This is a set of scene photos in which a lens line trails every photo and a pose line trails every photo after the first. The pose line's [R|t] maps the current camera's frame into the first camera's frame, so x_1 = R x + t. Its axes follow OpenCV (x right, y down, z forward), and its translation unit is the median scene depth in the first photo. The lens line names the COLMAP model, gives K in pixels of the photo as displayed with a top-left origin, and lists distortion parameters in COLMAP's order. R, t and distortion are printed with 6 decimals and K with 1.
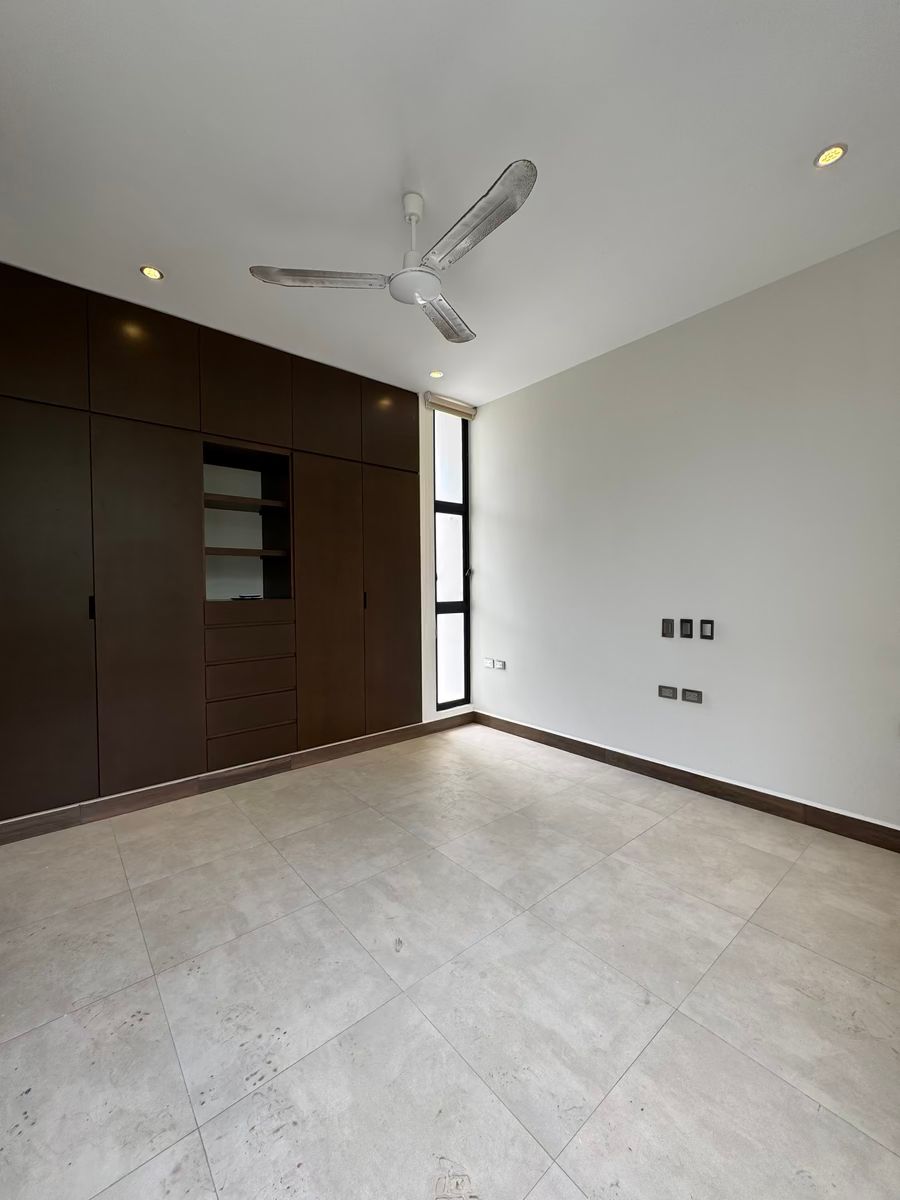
lens RADIAL K [[482.0, 0, 448.3], [0, 482.0, 596.9], [0, 0, 1]] dist [-0.004478, 0.001860]
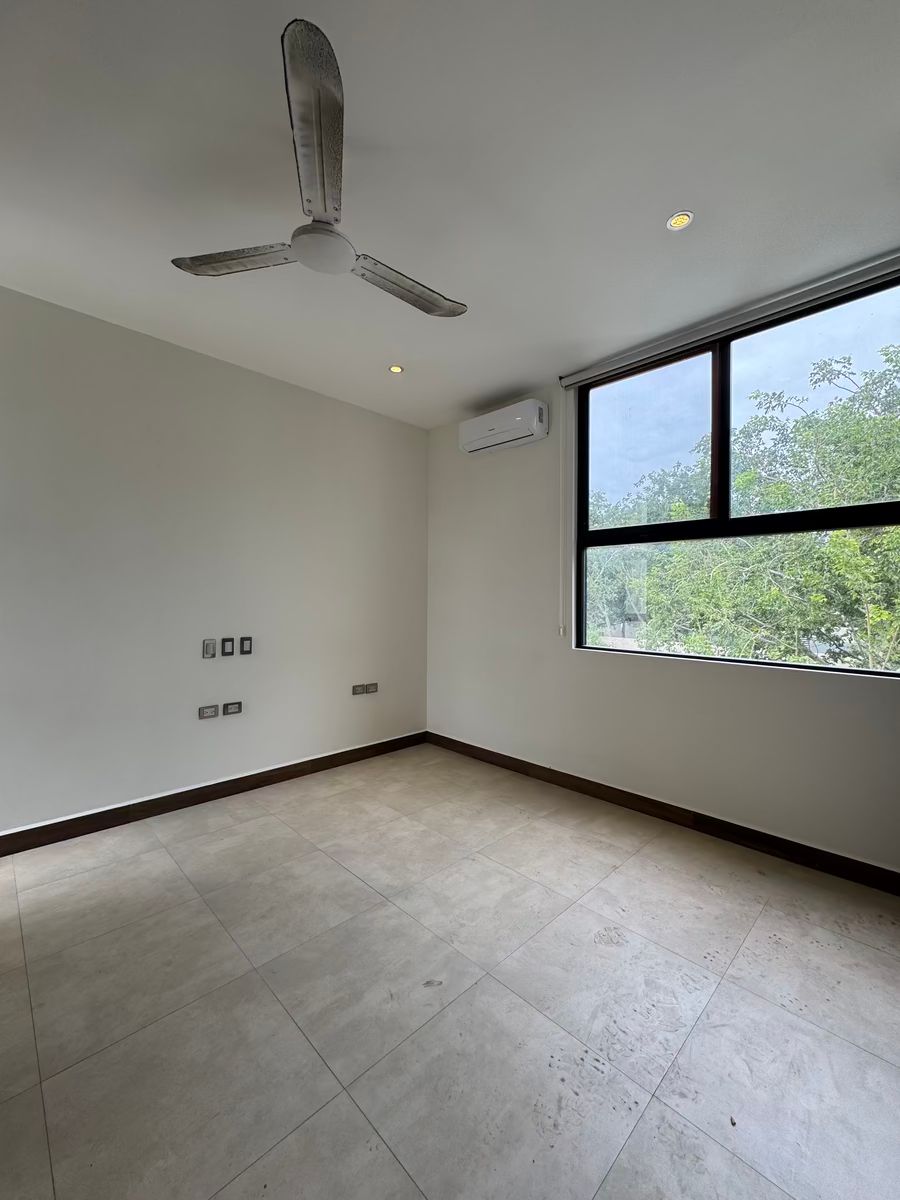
lens RADIAL K [[482.0, 0, 449.5], [0, 482.0, 598.0], [0, 0, 1]] dist [-0.004478, 0.001860]
pose [[-0.074494, 0.012305, 0.997146, -0.908143], [0.015119, 0.999823, -0.011208, -0.035609], [-0.997107, 0.014241, -0.074667, 0.861556]]
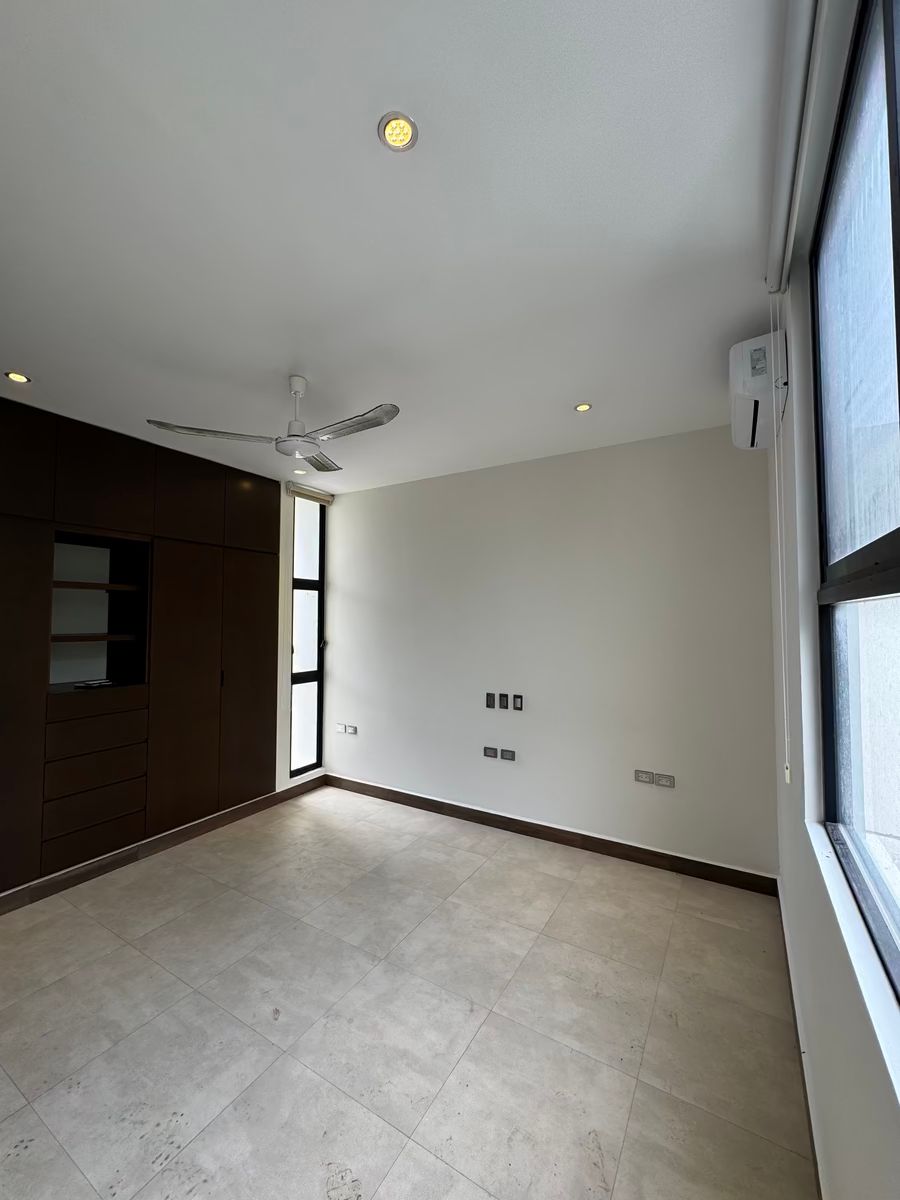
lens RADIAL K [[482.0, 0, 447.8], [0, 482.0, 597.7], [0, 0, 1]] dist [-0.004478, 0.001860]
pose [[0.947263, 0.024295, 0.319536, -0.089180], [-0.003422, 0.997832, -0.065723, -0.182532], [-0.320440, 0.061164, 0.945292, -0.260217]]
